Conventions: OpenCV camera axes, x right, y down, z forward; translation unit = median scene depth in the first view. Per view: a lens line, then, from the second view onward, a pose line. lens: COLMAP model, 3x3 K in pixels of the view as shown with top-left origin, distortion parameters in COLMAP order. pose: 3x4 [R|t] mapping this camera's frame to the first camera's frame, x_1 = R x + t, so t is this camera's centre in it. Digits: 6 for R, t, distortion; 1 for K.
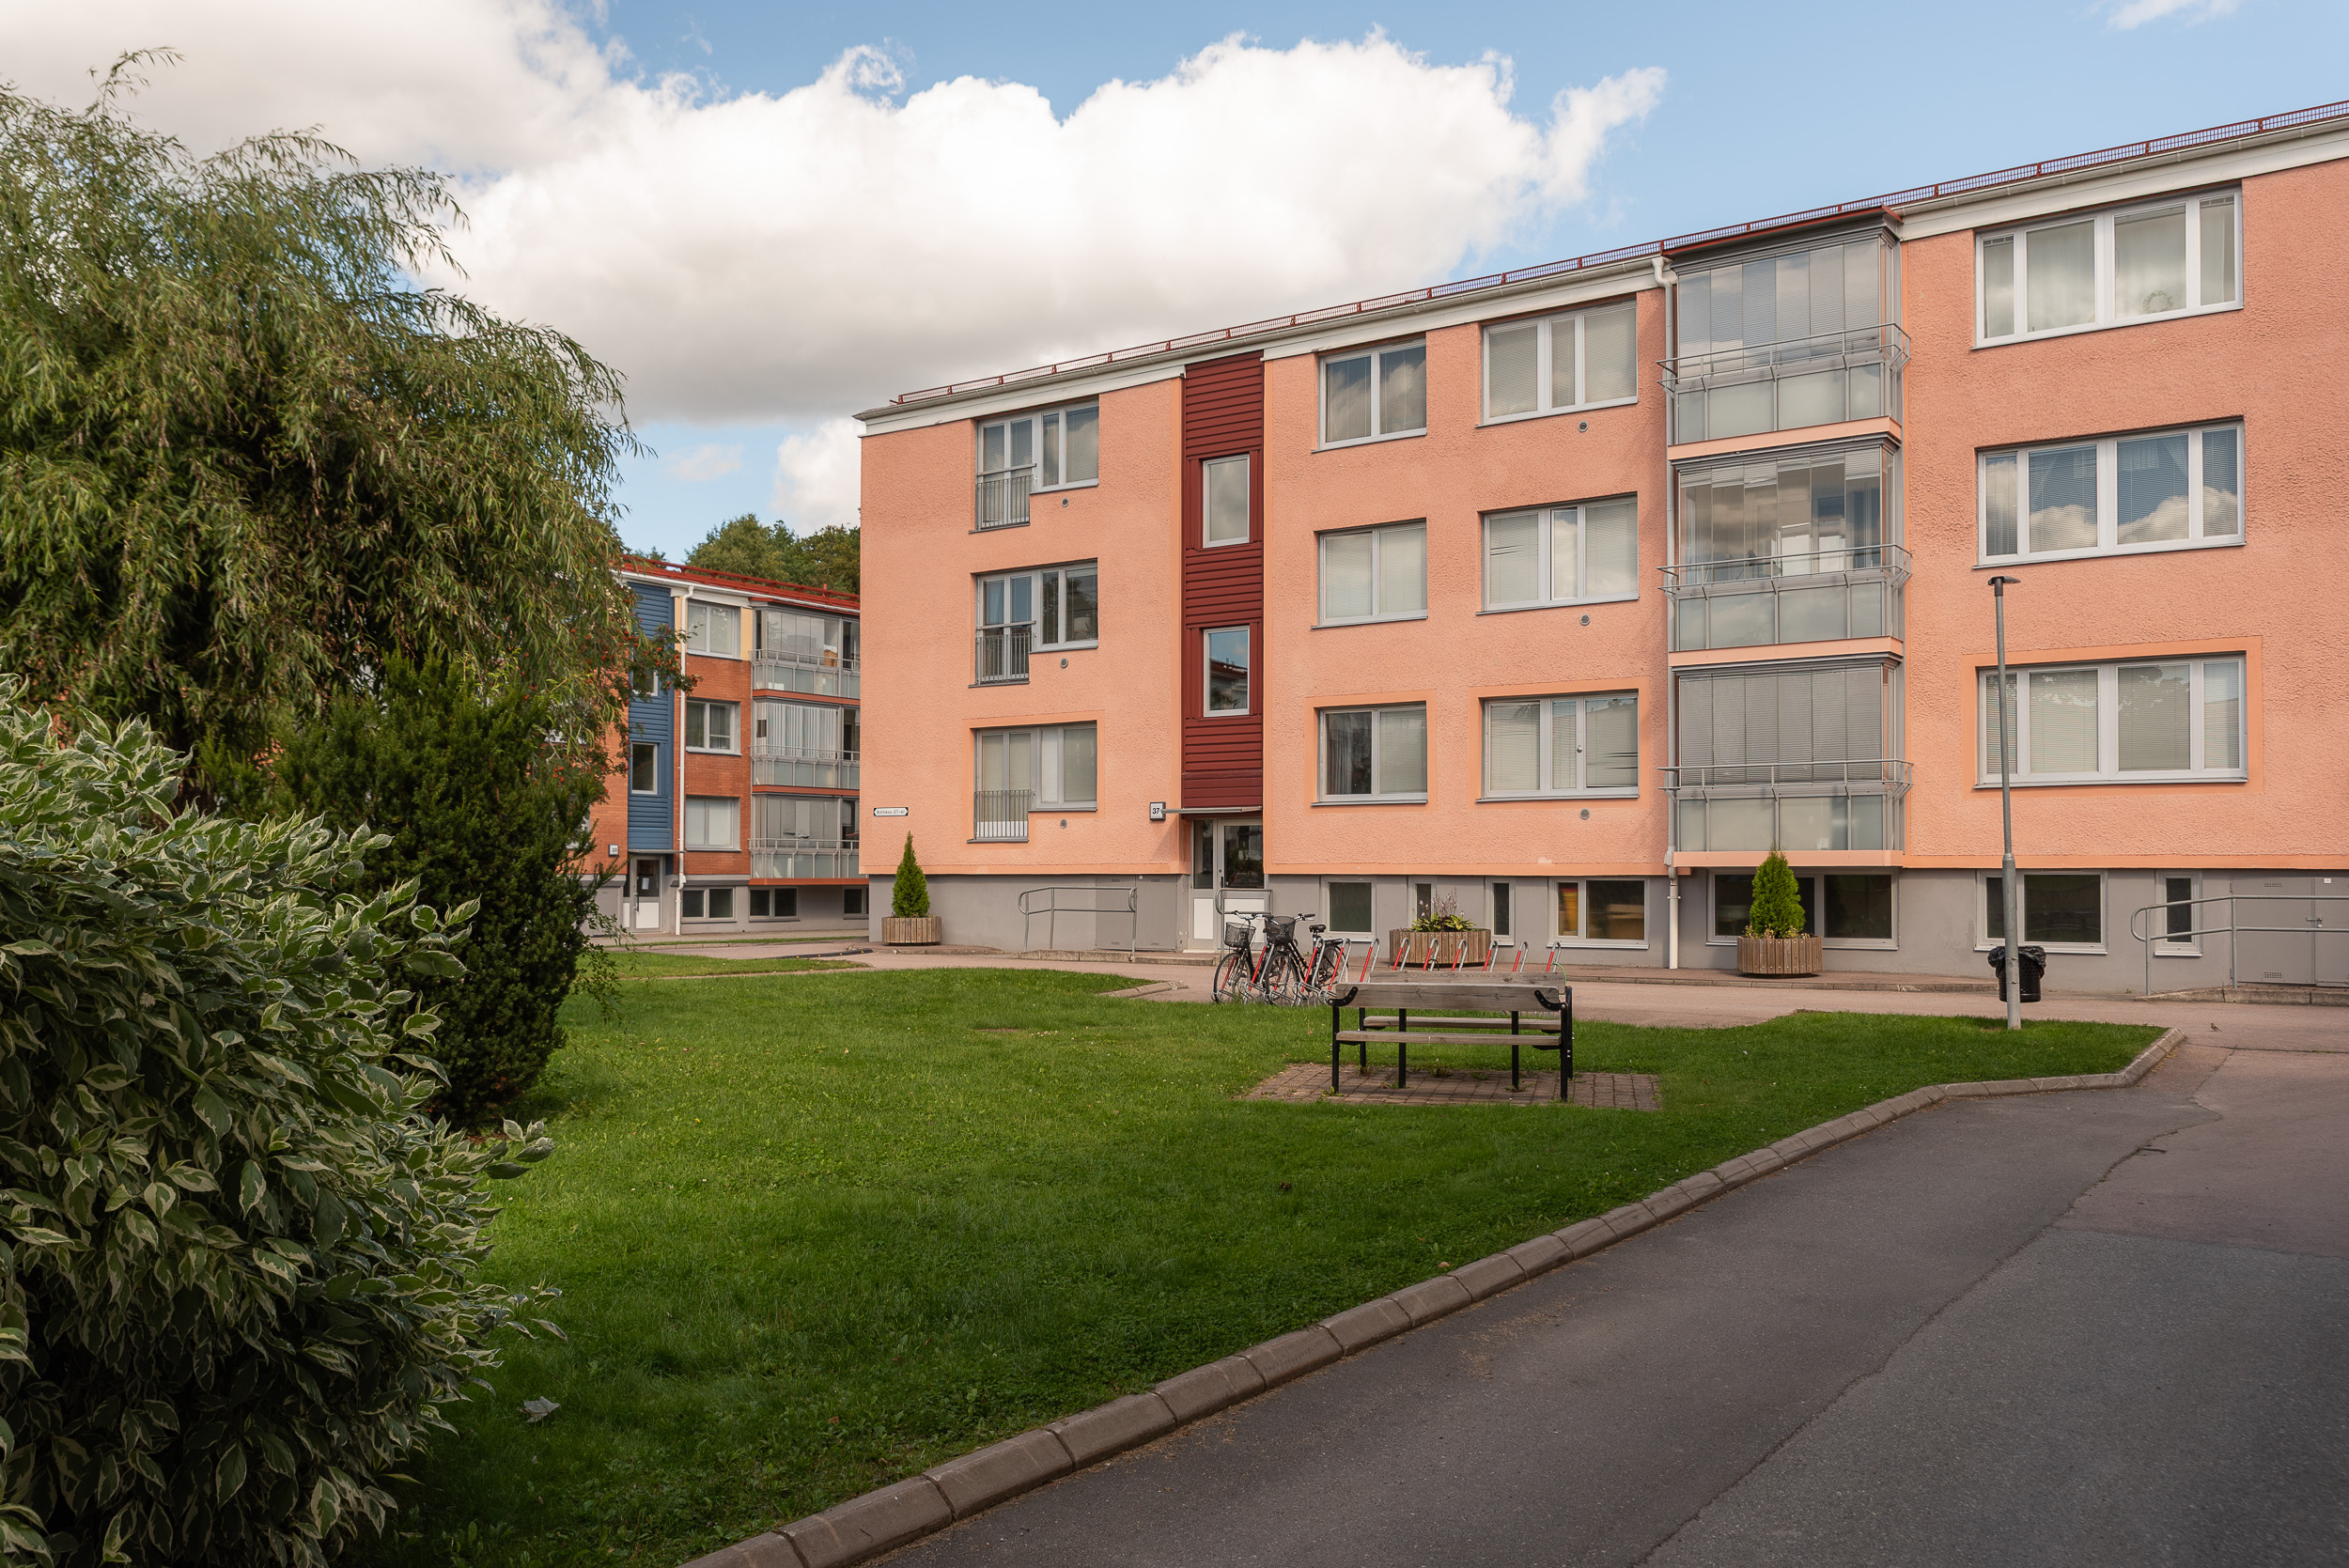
lens RADIAL K [[1820.8, 0, 1176.9], [0, 1820.8, 804.7], [0, 0, 1]] dist [-0.021807, 0.004590]
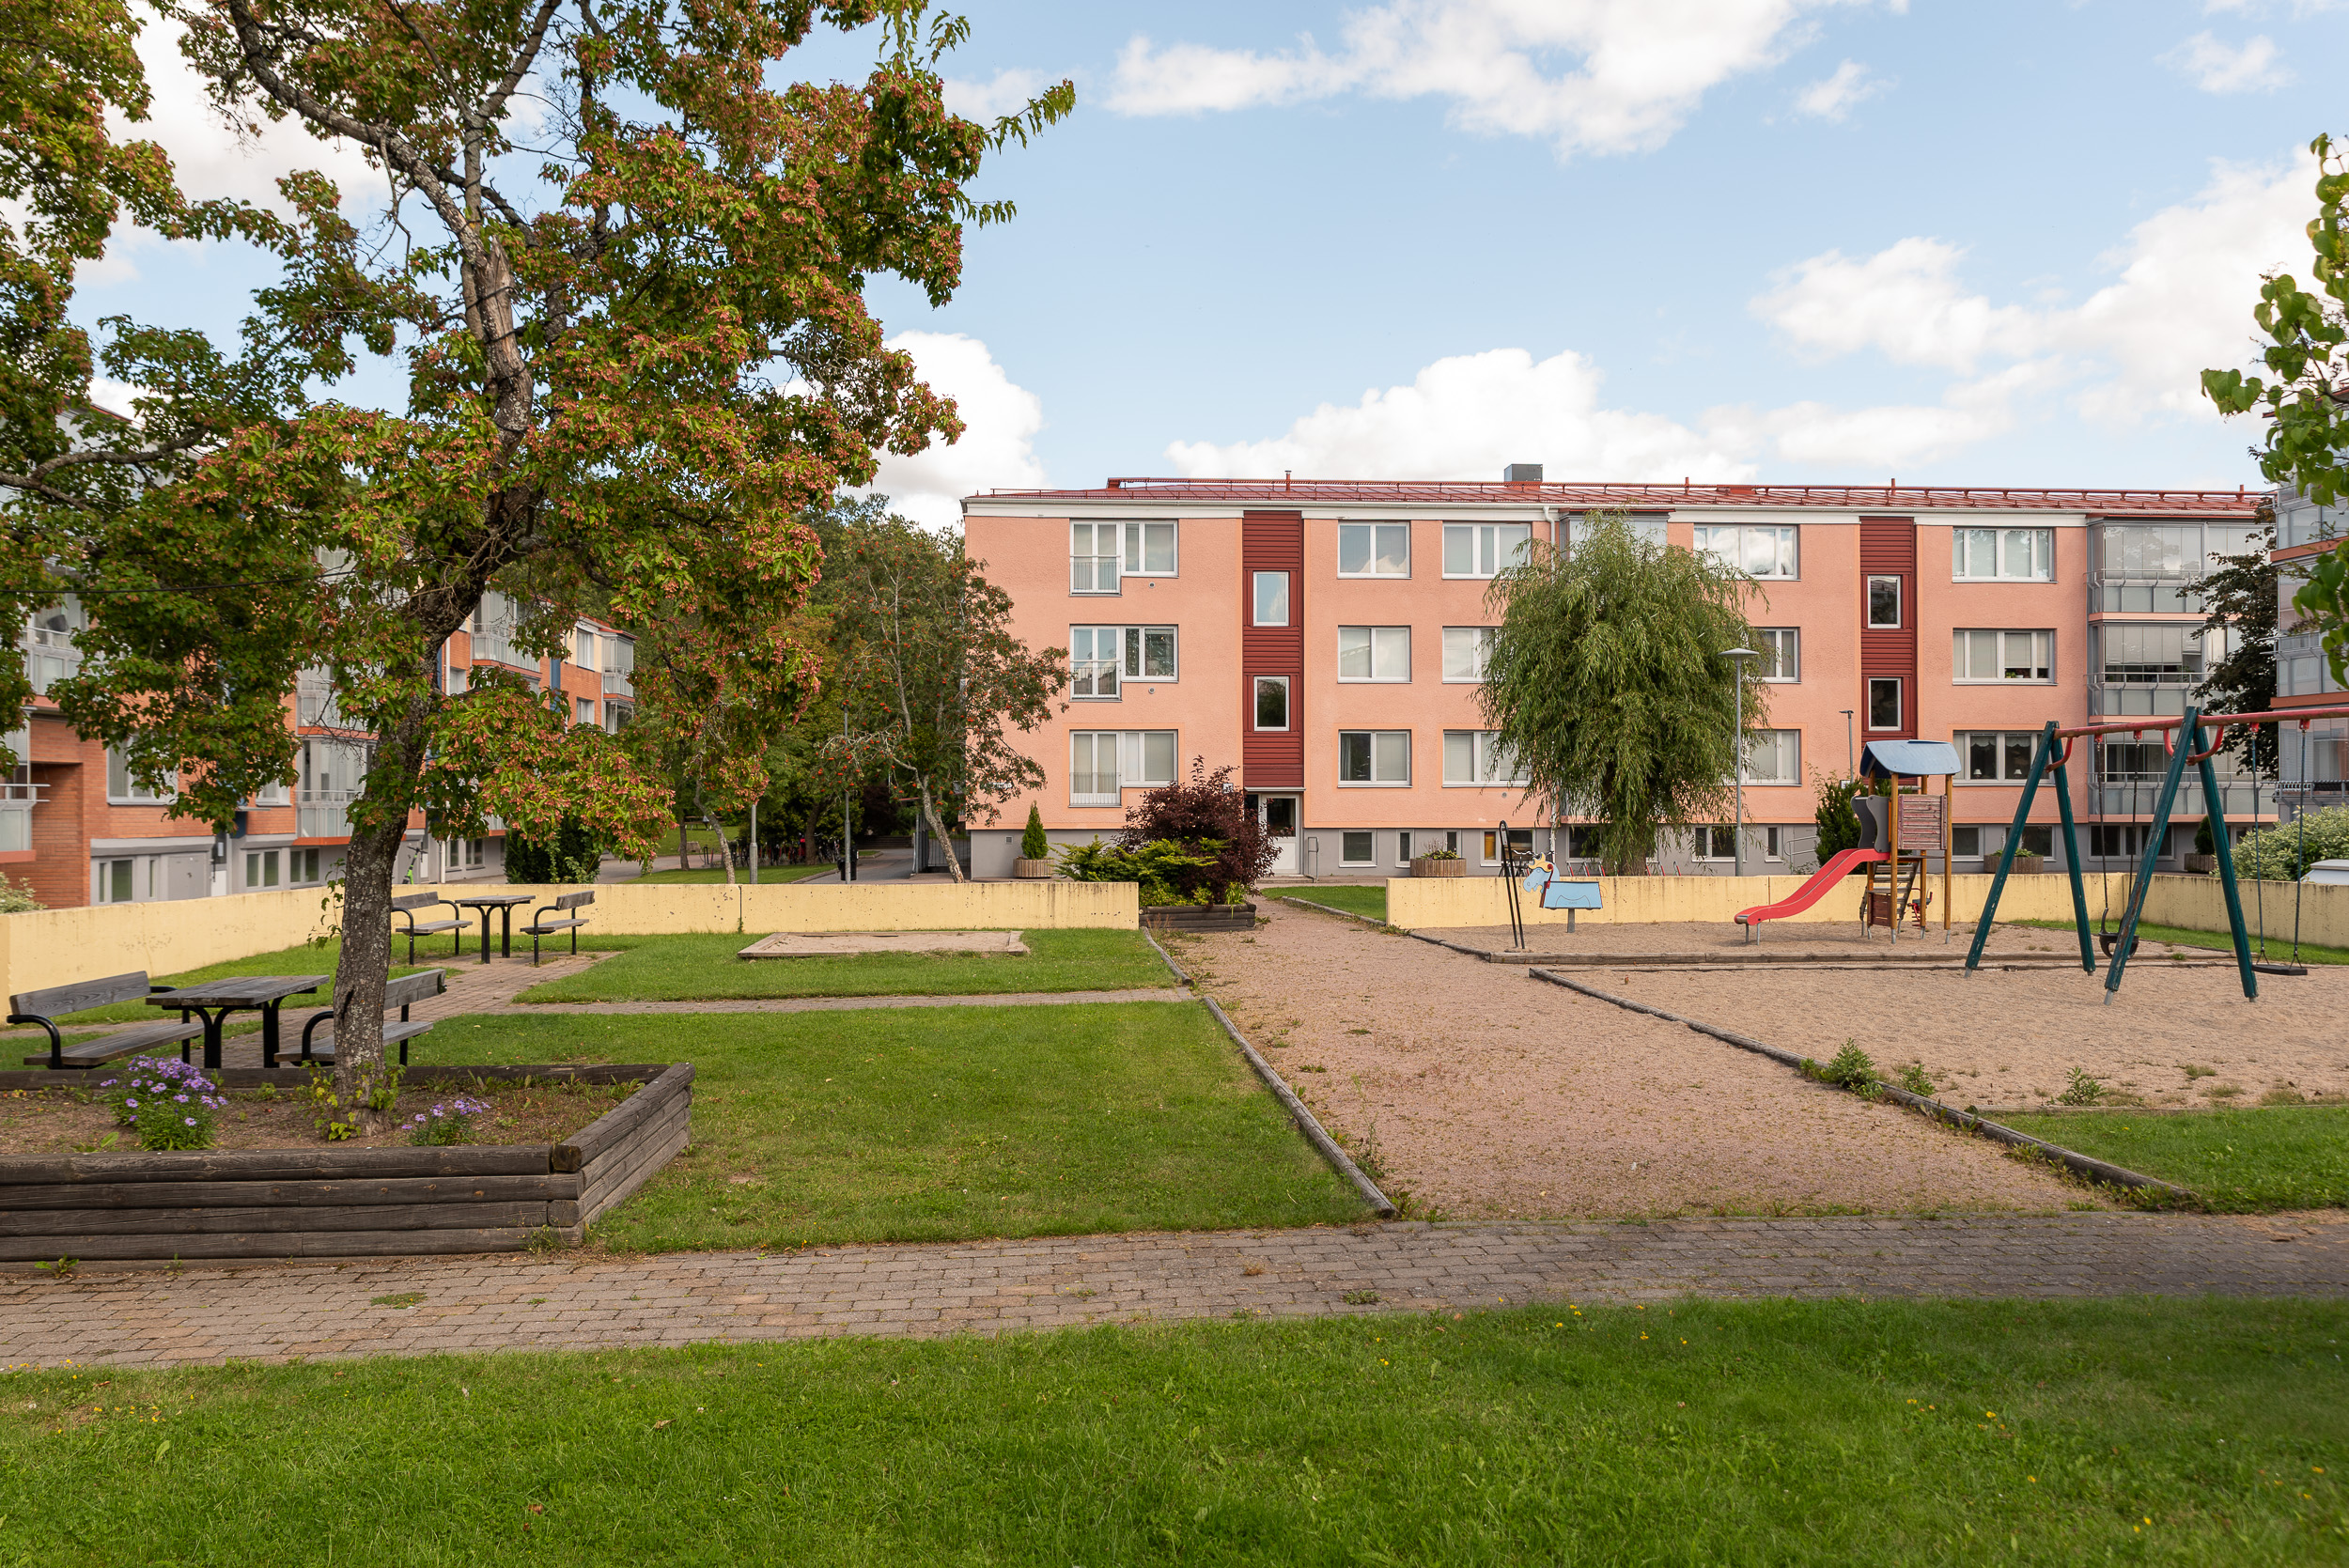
lens RADIAL K [[1820.8, 0, 1172.2], [0, 1820.8, 797.0], [0, 0, 1]] dist [-0.021807, 0.004590]
pose [[0.770641, 0.011551, 0.637164, -1.071543], [-0.019144, 0.999804, 0.005029, 0.003832], [-0.636981, -0.016073, 0.770712, -0.200670]]
